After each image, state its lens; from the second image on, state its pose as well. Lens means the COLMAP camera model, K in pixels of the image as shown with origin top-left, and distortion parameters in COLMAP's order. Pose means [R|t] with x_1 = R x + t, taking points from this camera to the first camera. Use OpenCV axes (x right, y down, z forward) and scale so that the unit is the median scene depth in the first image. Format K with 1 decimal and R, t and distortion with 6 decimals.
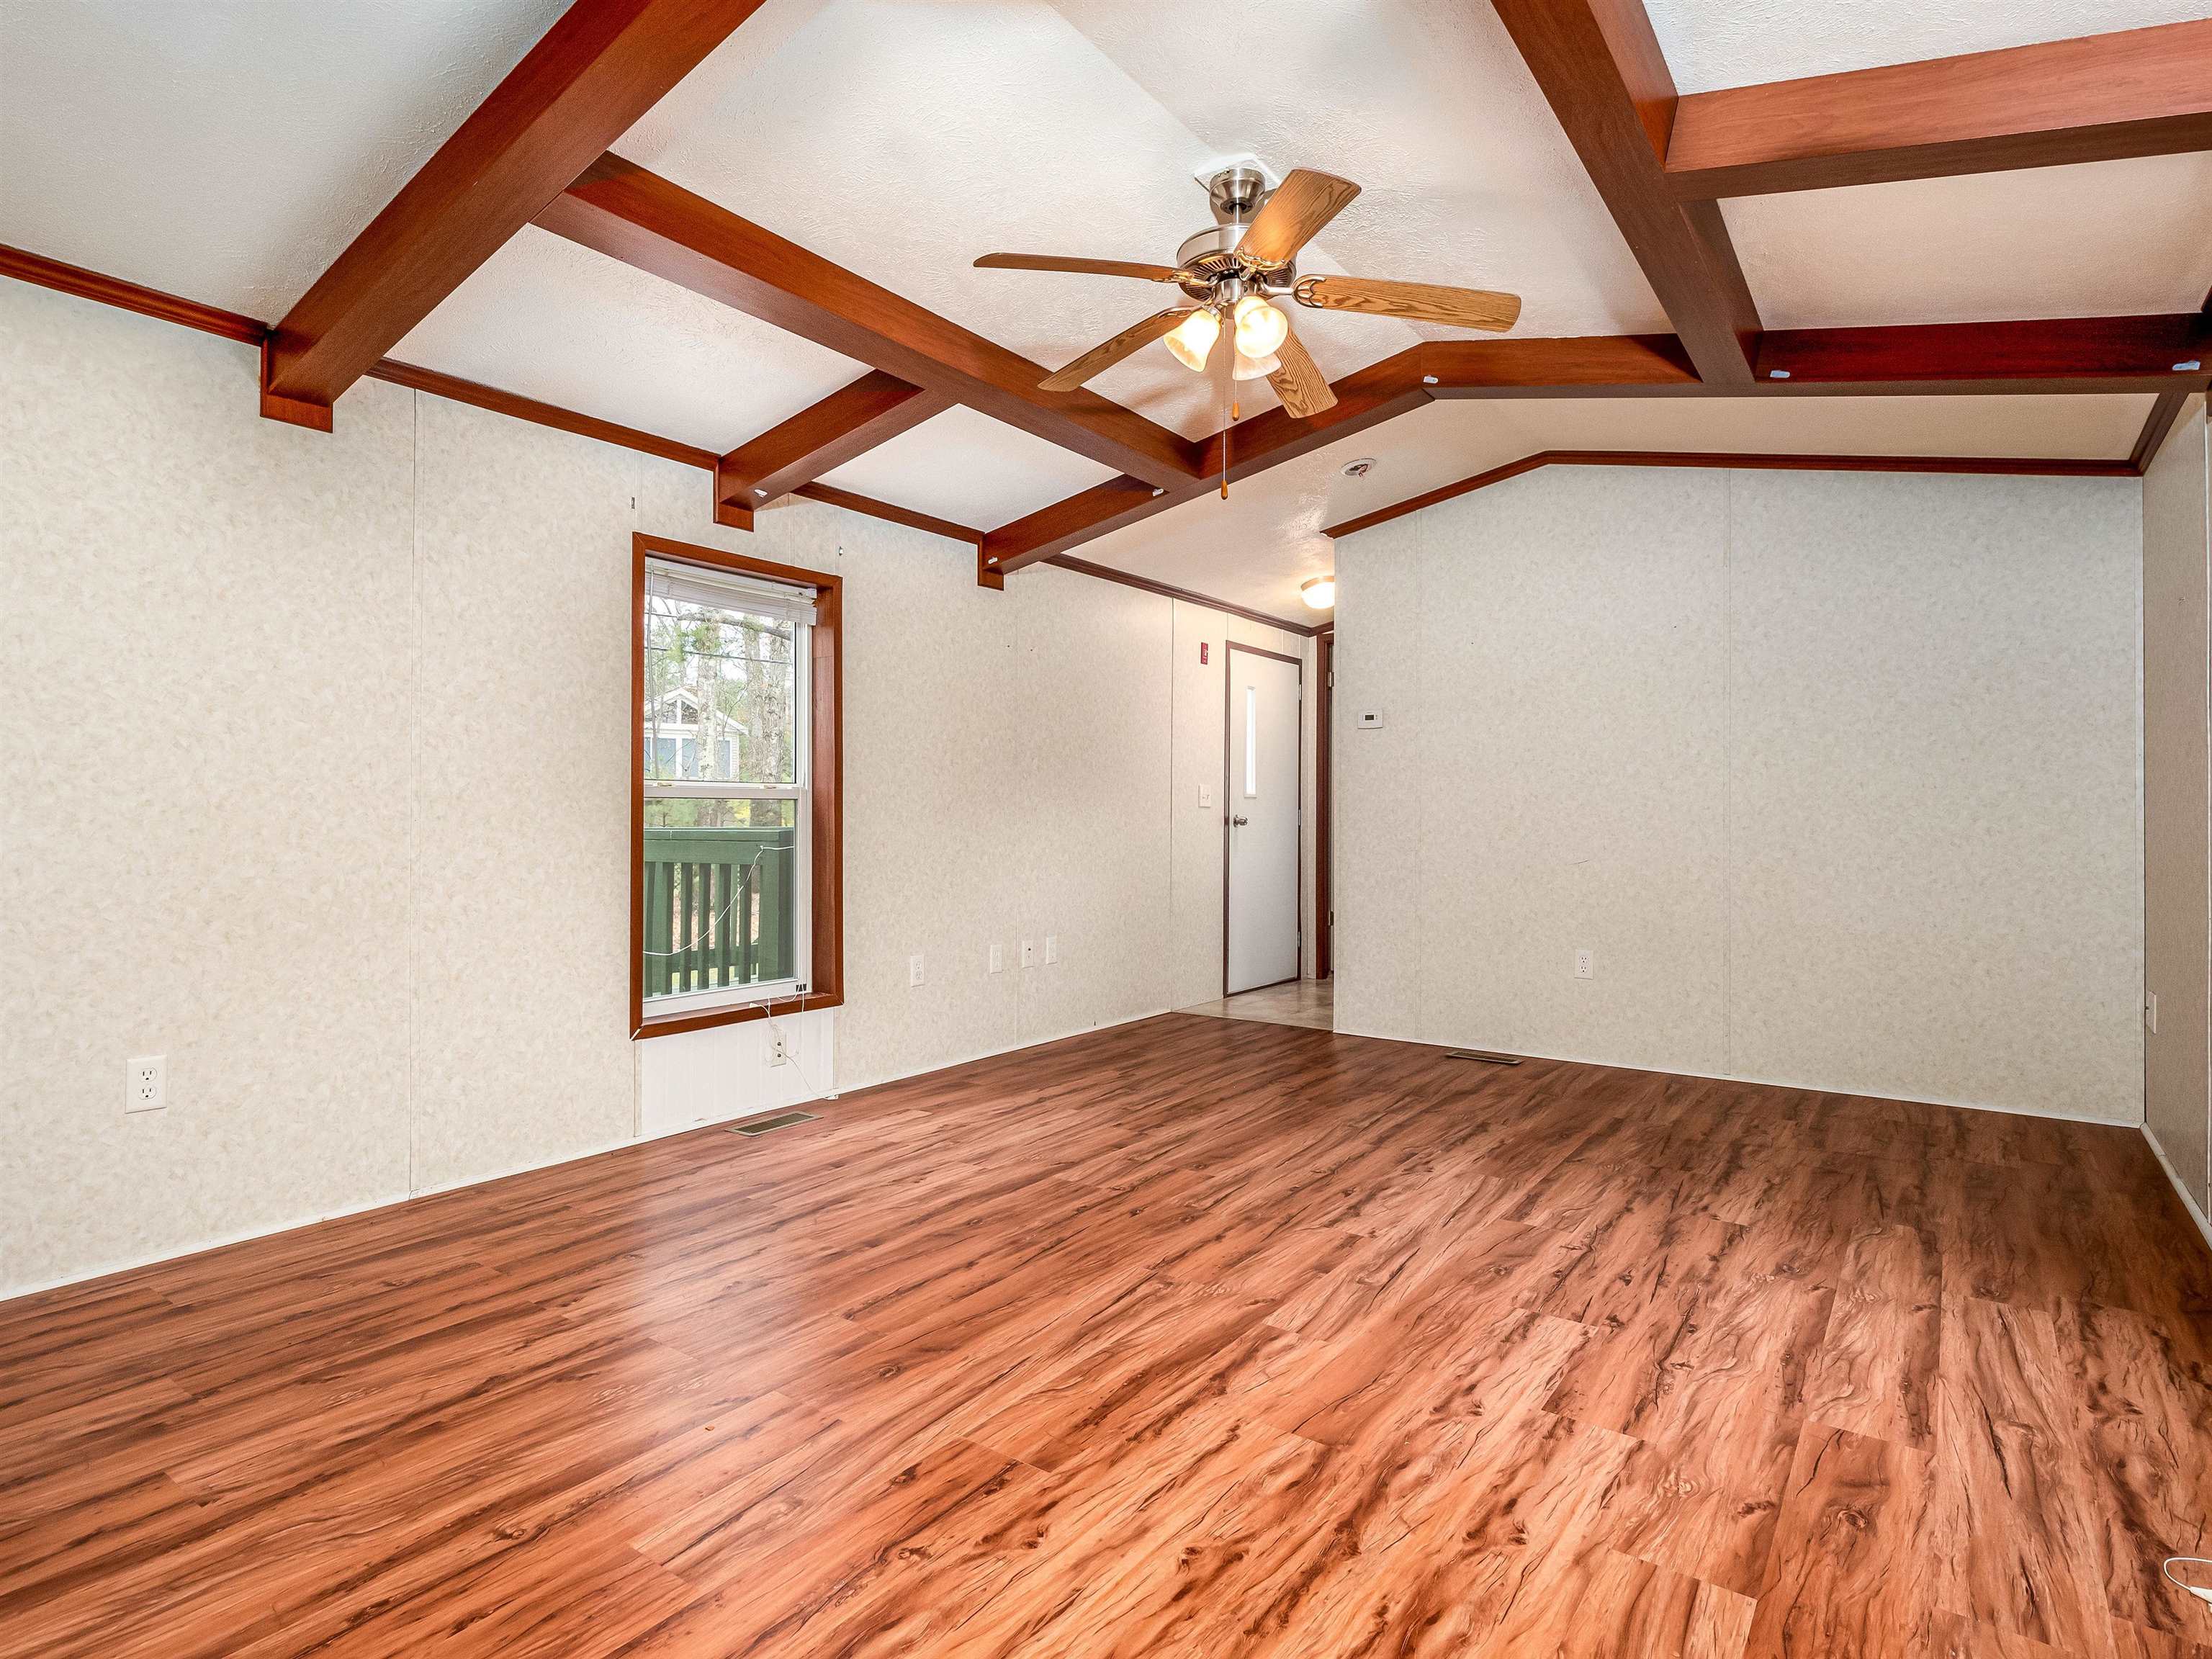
lens RADIAL K [[1193.0, 0, 1106.0], [0, 1193.0, 829.5], [0, 0, 1]] dist [-0.012510, 0.000130]
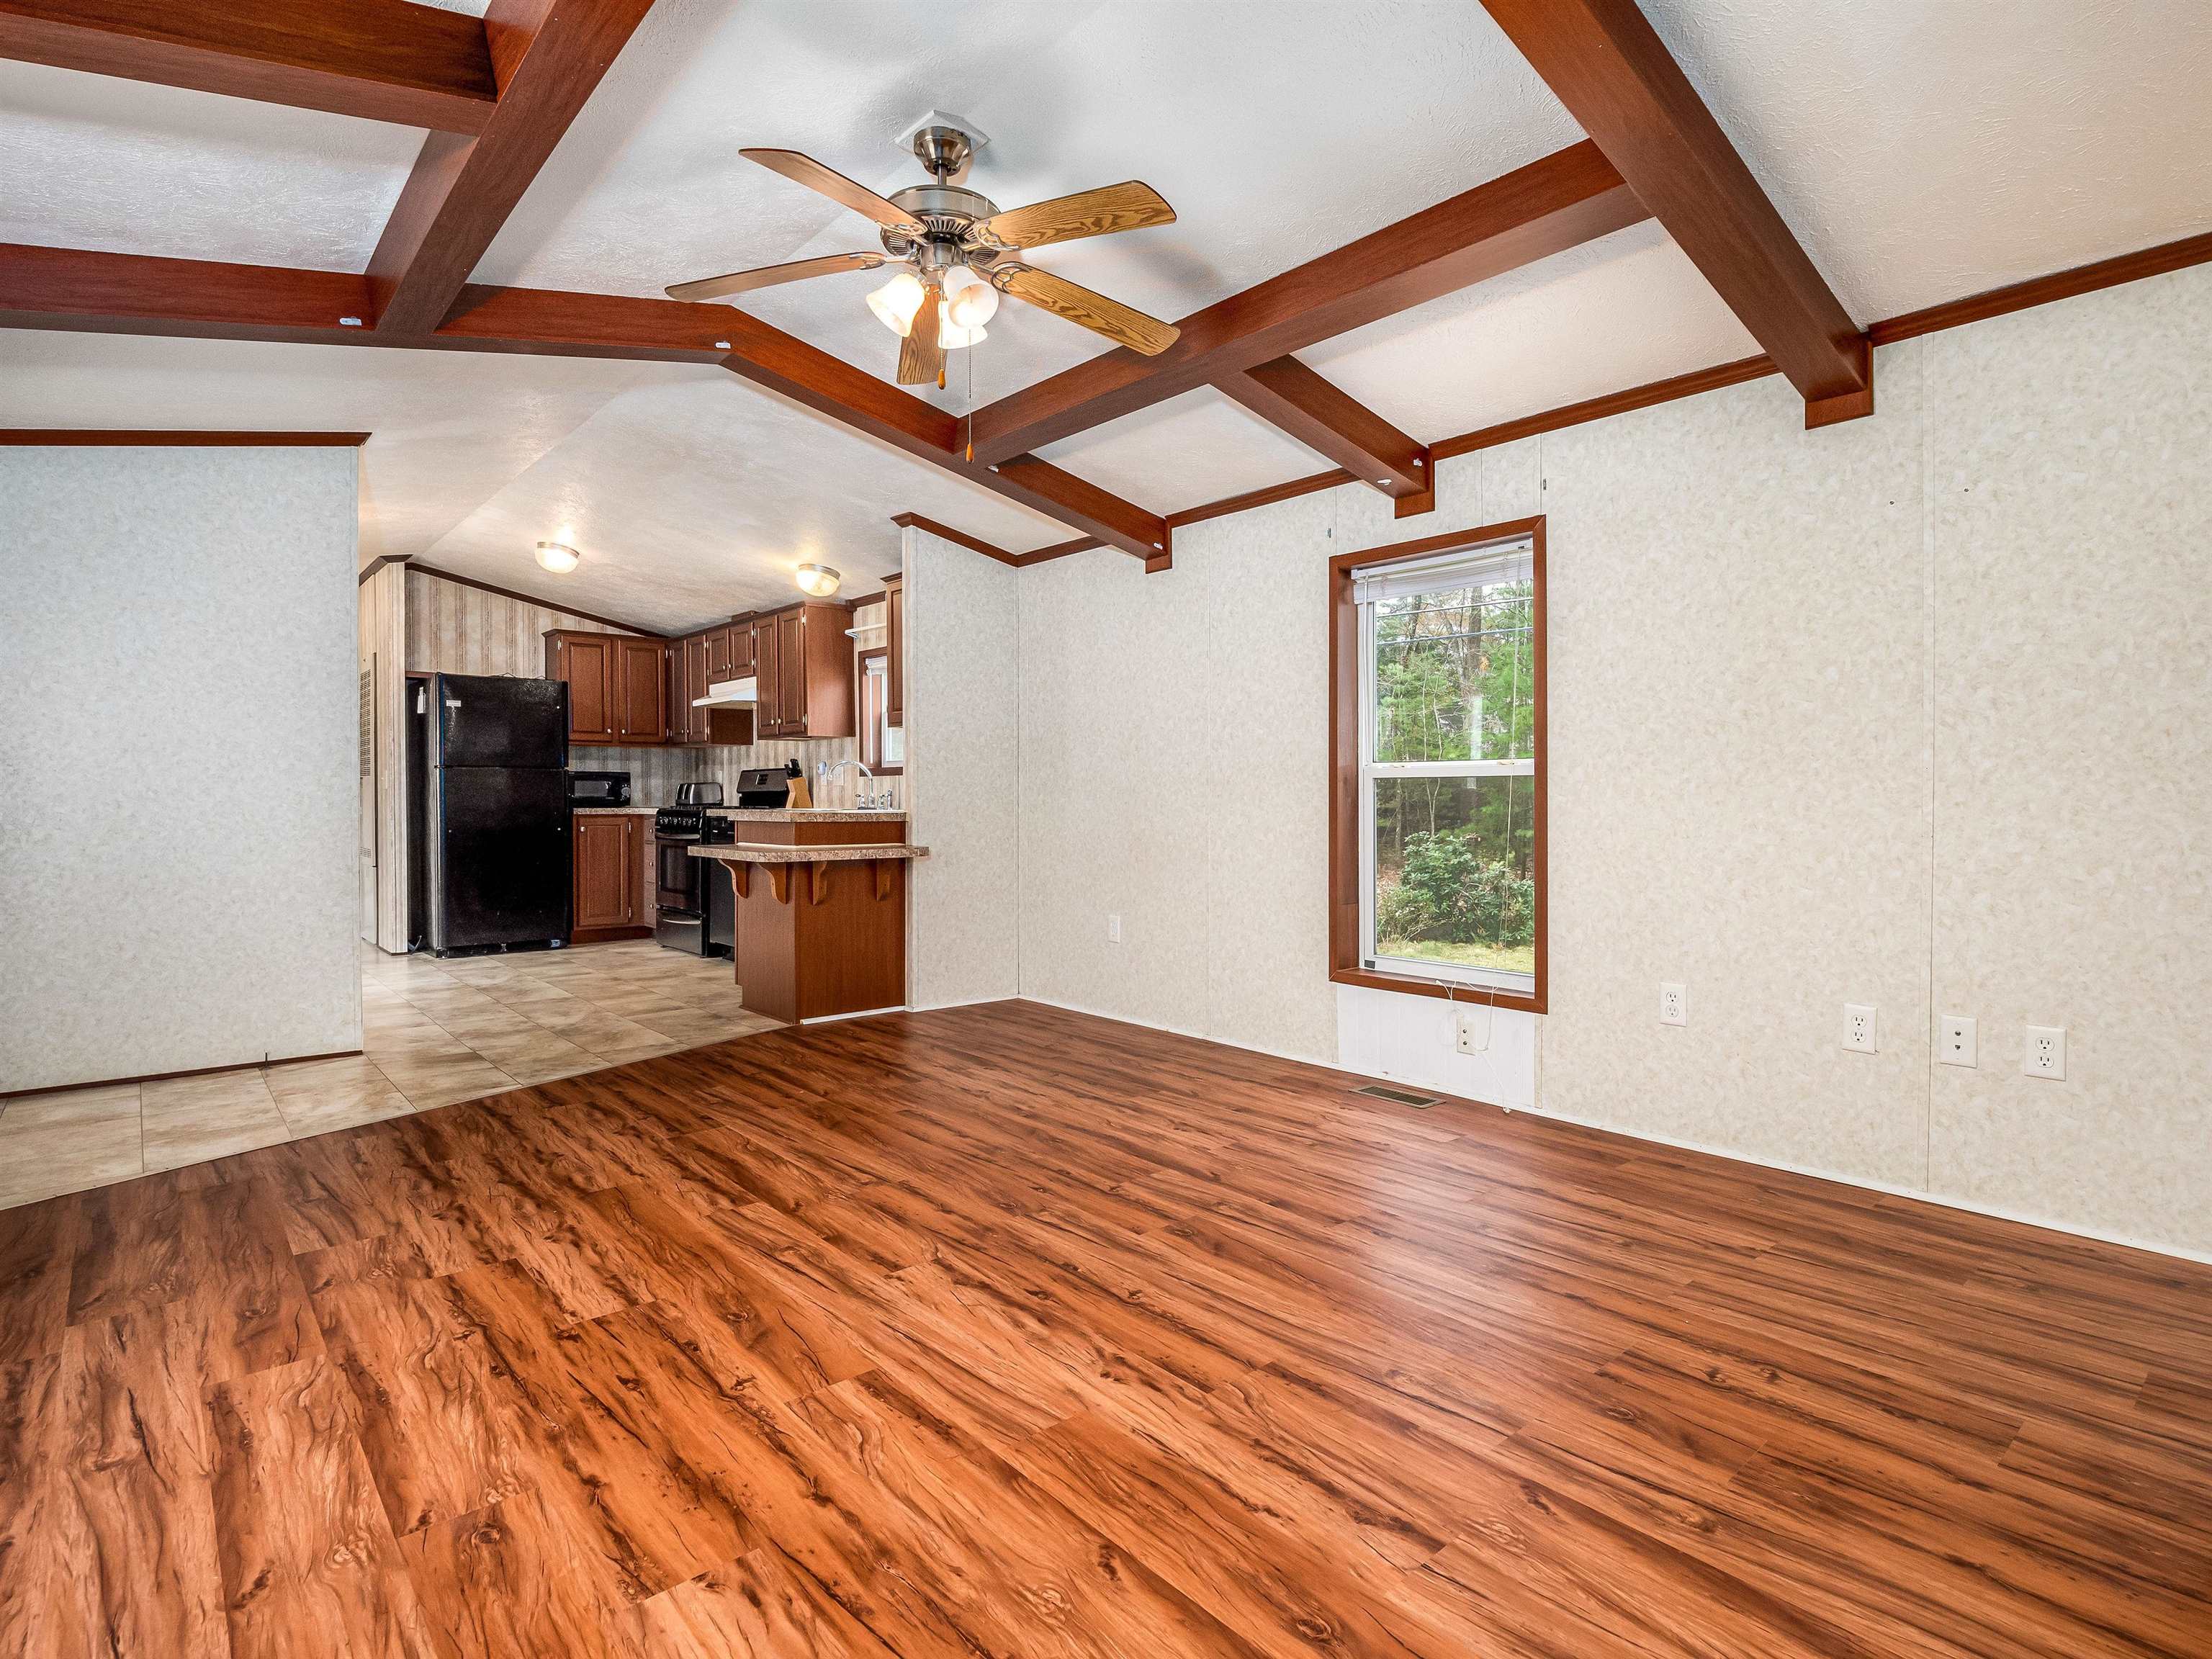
lens RADIAL K [[1138.7, 0, 1106.0], [0, 1138.7, 829.5], [0, 0, 1]] dist [-0.004044, 0.002392]
pose [[-0.237583, 0.030032, -0.970903, 1.024256], [-0.005958, 0.999458, 0.032373, -0.016208], [0.971349, 0.013476, -0.237275, 1.396462]]
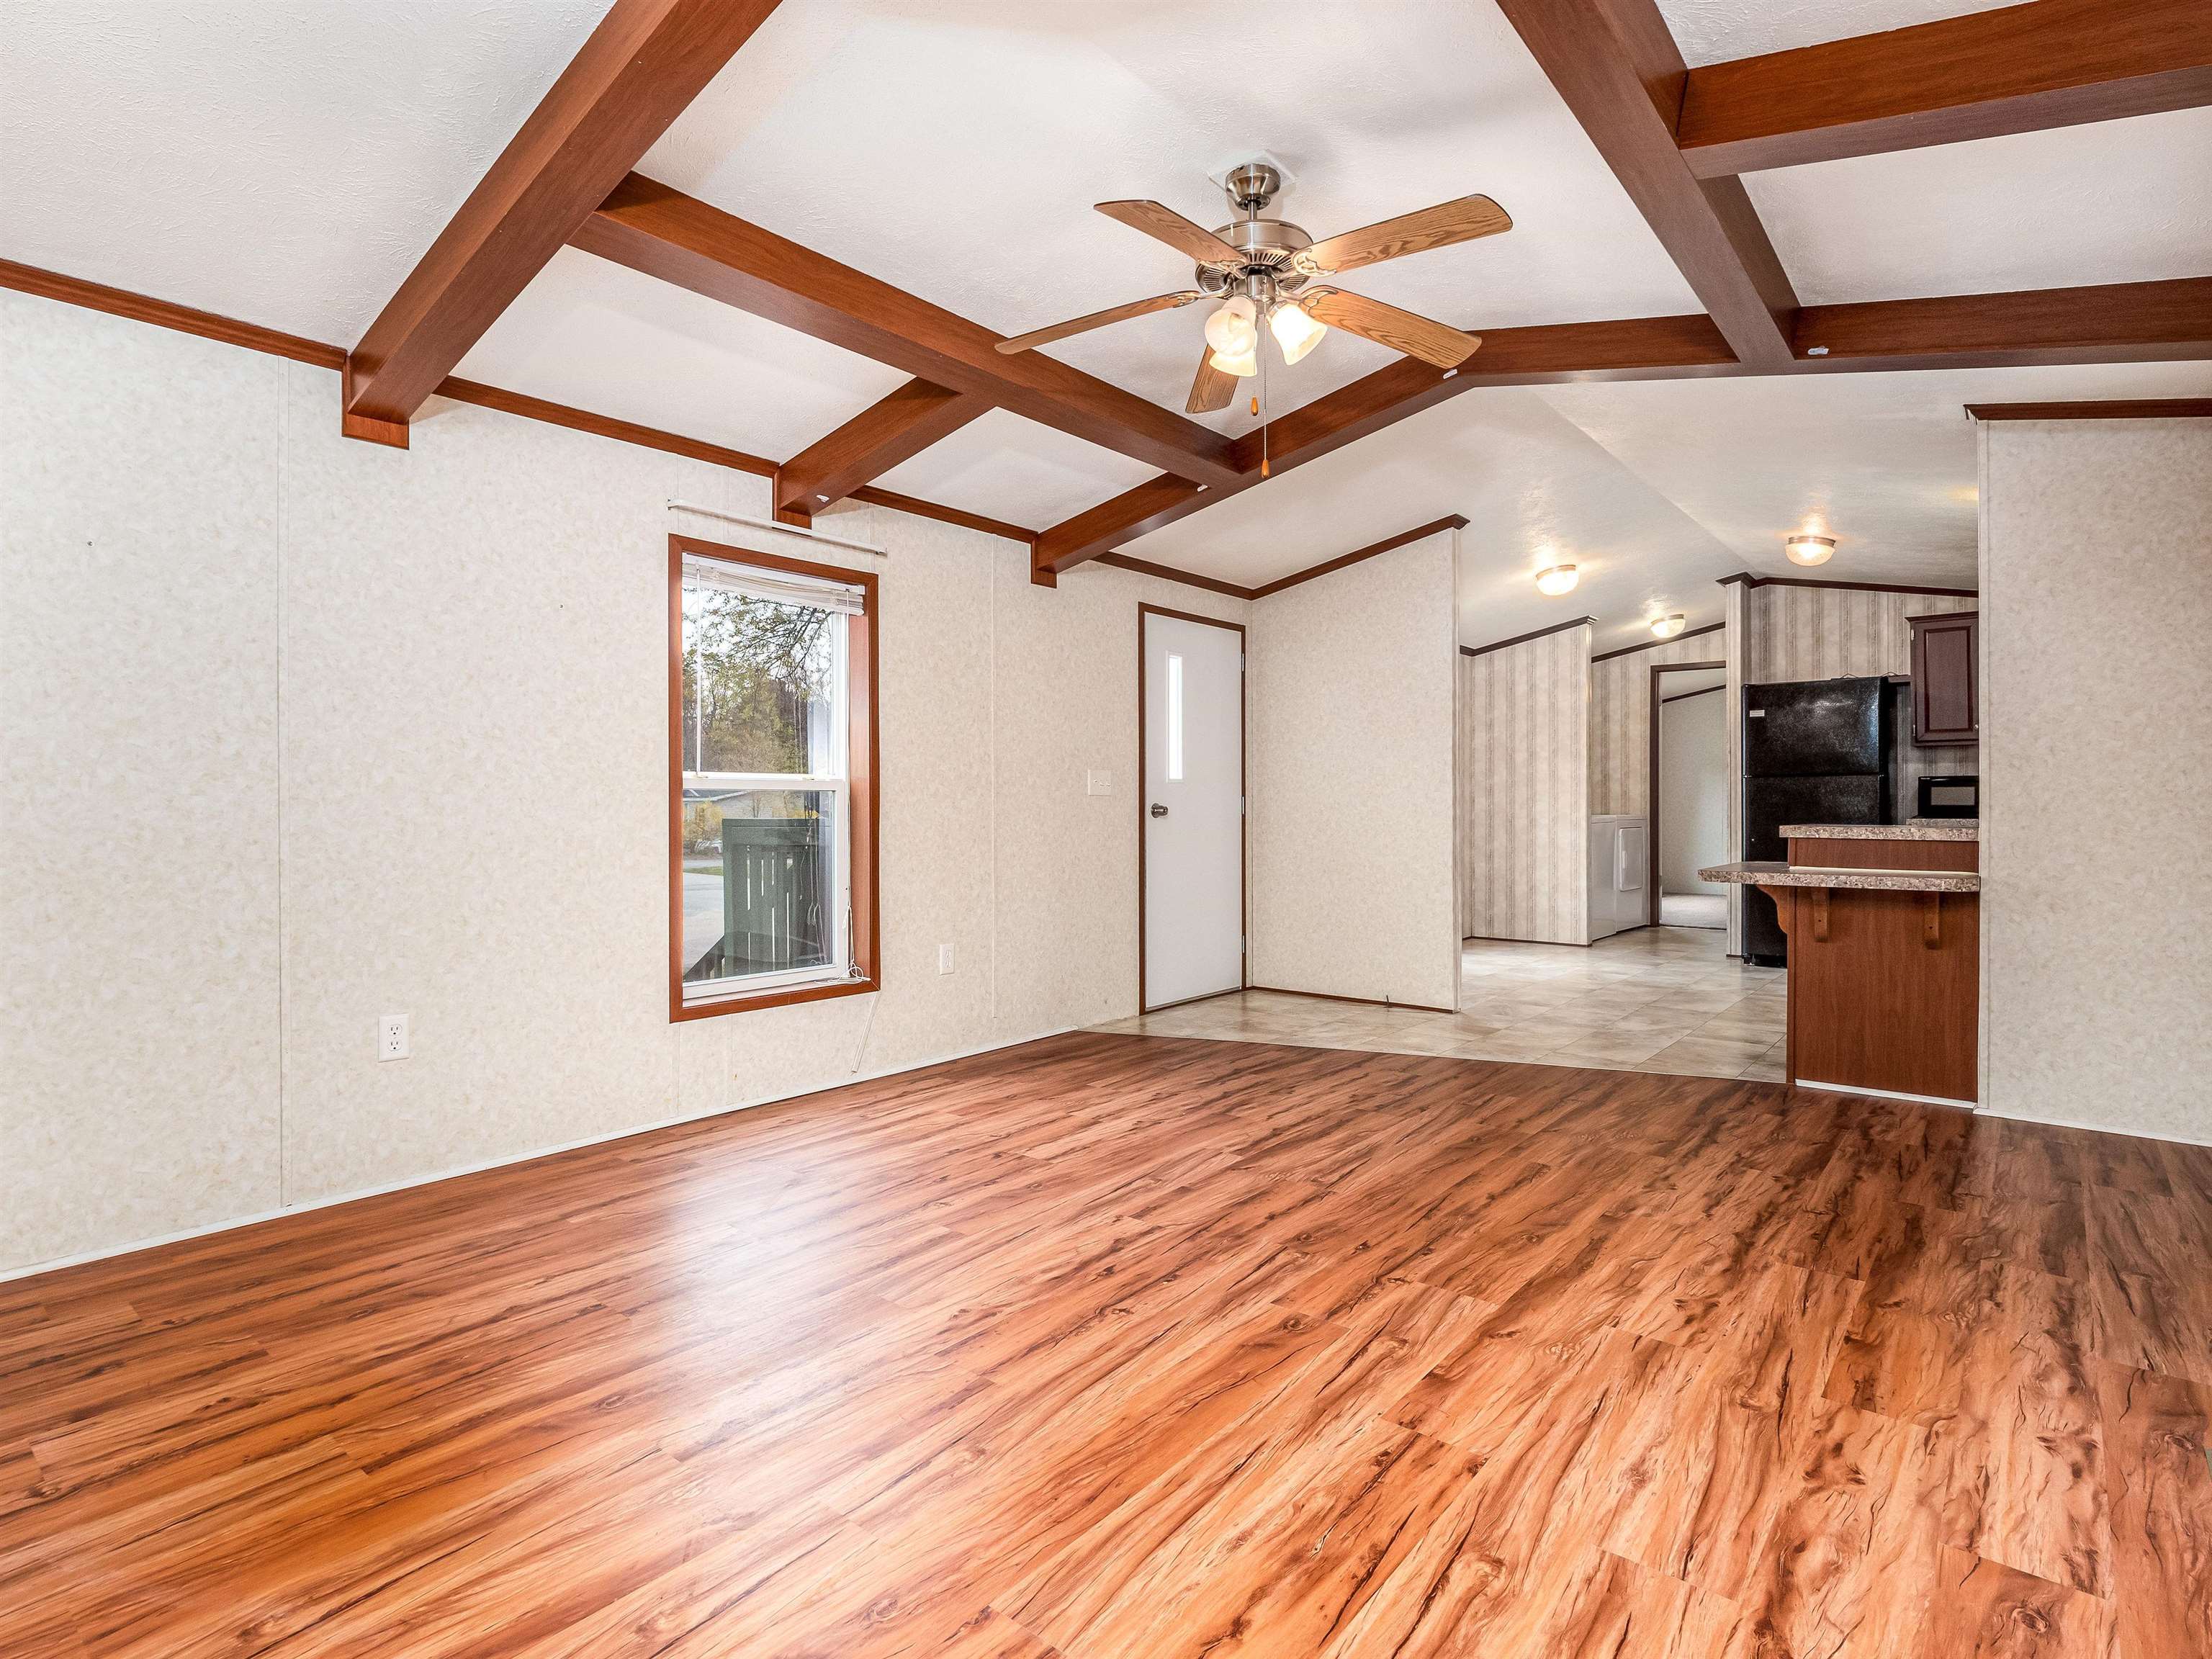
lens RADIAL K [[1135.4, 0, 1097.1], [0, 1135.4, 815.8], [0, 0, 1]] dist [-0.001056, -0.001090]
pose [[-0.996817, -0.000879, 0.079722, 0.171577], [0.000448, 0.999862, 0.016626, -0.019619], [-0.079725, 0.016608, -0.996678, 2.036249]]
